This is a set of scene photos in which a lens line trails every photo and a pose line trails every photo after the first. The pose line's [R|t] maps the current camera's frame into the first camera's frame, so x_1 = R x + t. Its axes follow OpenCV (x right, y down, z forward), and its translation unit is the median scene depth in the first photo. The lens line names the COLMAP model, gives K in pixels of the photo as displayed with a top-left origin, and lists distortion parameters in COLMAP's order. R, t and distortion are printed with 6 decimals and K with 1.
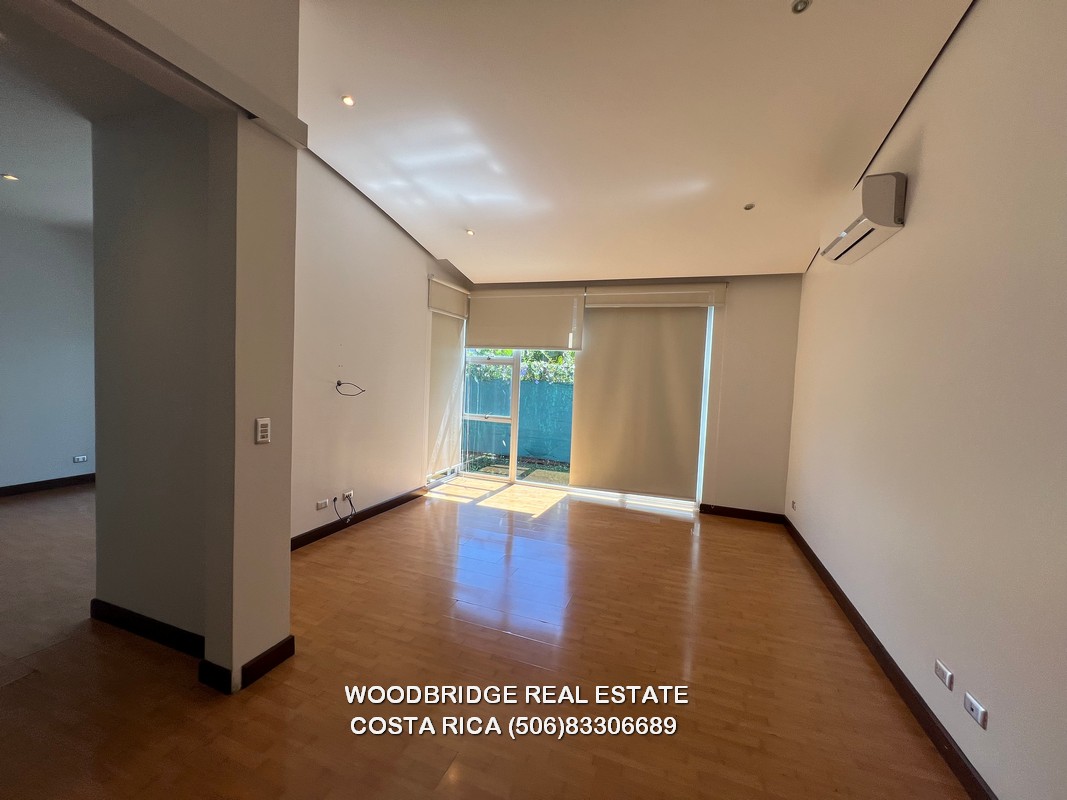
lens RADIAL K [[429.7, 0, 528.1], [0, 429.7, 398.2], [0, 0, 1]] dist [0.002299, -0.000267]
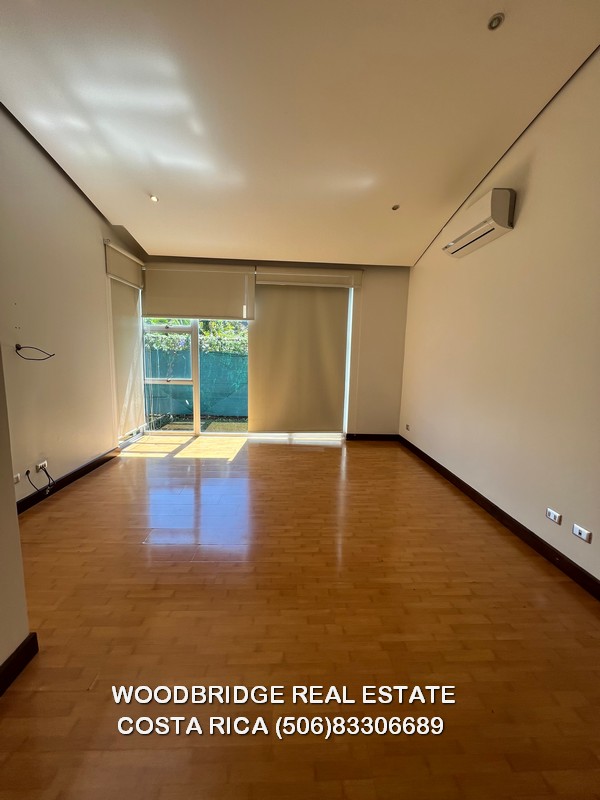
lens RADIAL K [[322.2, 0, 301.5], [0, 322.2, 397.0], [0, 0, 1]] dist [0.002299, -0.000267]
pose [[0.922515, -0.070934, 0.379386, -0.117276], [0.034950, 0.994281, 0.100917, 0.016641], [-0.384374, -0.079838, 0.919719, 0.105496]]
